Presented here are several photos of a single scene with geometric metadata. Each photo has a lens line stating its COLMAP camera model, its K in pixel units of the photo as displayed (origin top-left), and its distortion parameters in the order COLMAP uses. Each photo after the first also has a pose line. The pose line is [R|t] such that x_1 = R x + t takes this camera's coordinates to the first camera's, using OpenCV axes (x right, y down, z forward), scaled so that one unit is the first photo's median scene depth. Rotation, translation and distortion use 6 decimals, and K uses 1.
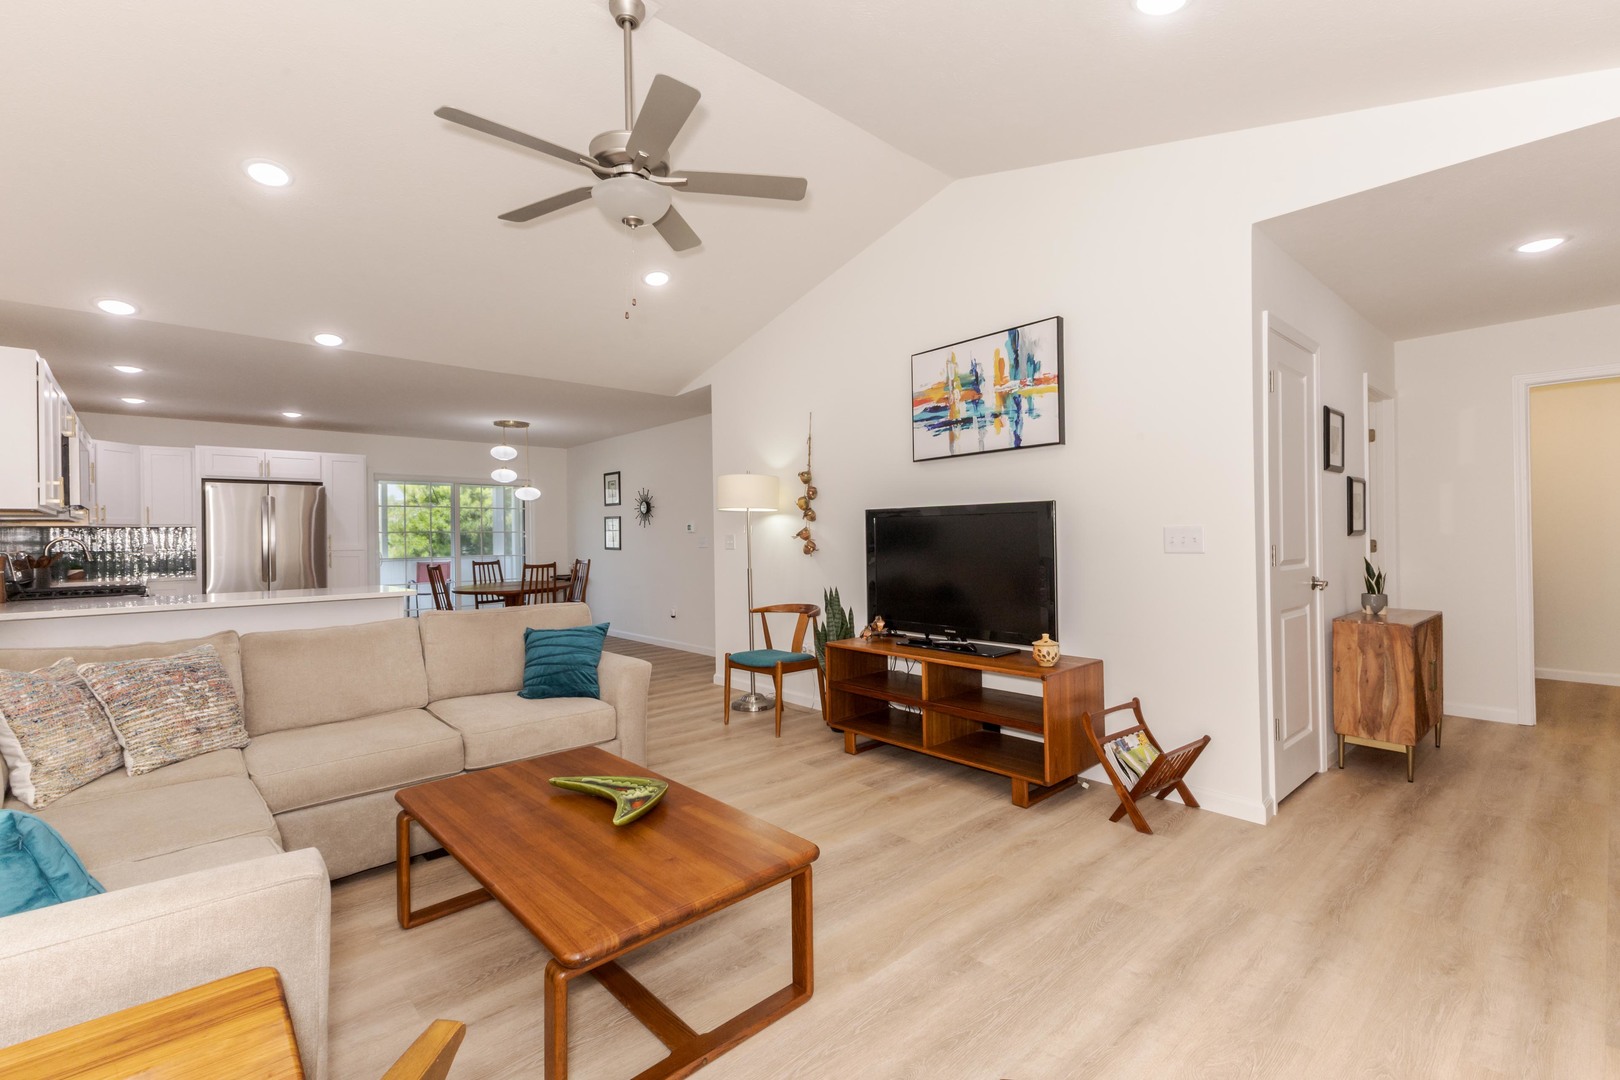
lens RADIAL K [[722.1, 0, 810.0], [0, 722.1, 540.0], [0, 0, 1]] dist [0.032216, -0.000004]
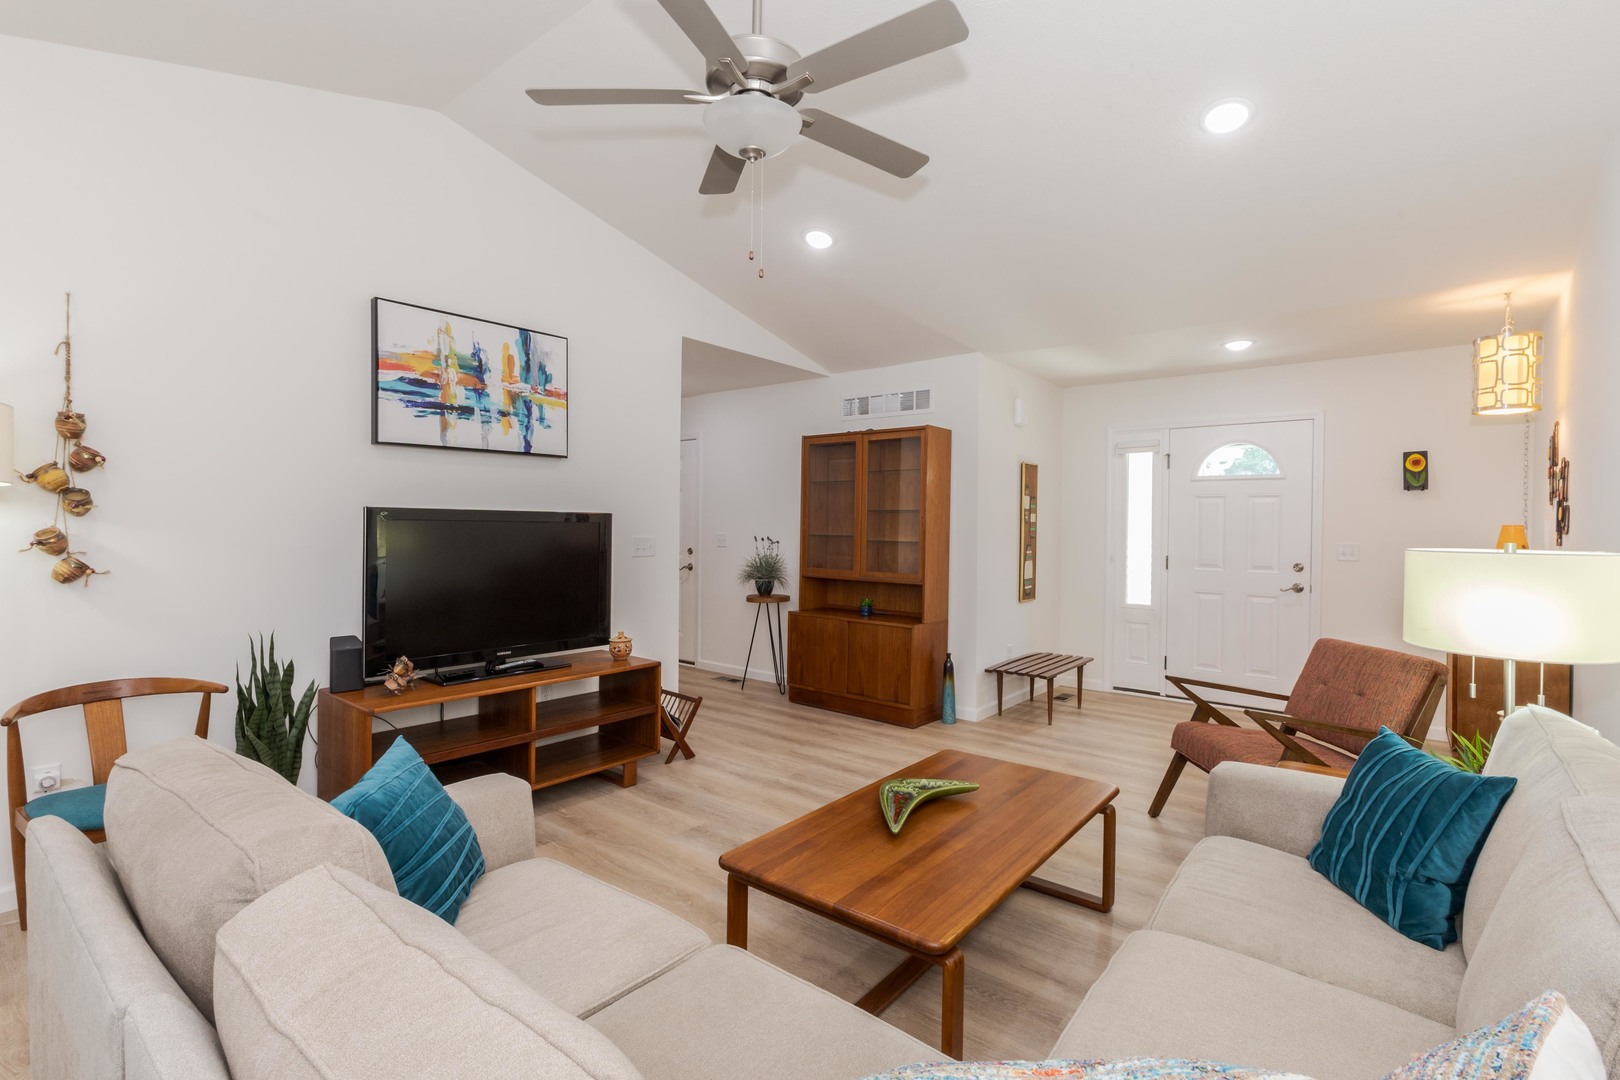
lens RADIAL K [[765.2, 0, 810.0], [0, 765.2, 540.0], [0, 0, 1]] dist [0.000025, -0.000278]
pose [[-0.156411, -0.006091, 0.987673, -0.780594], [-0.002121, 0.999981, 0.005831, -0.017523], [-0.987690, -0.001183, -0.156420, 0.775234]]
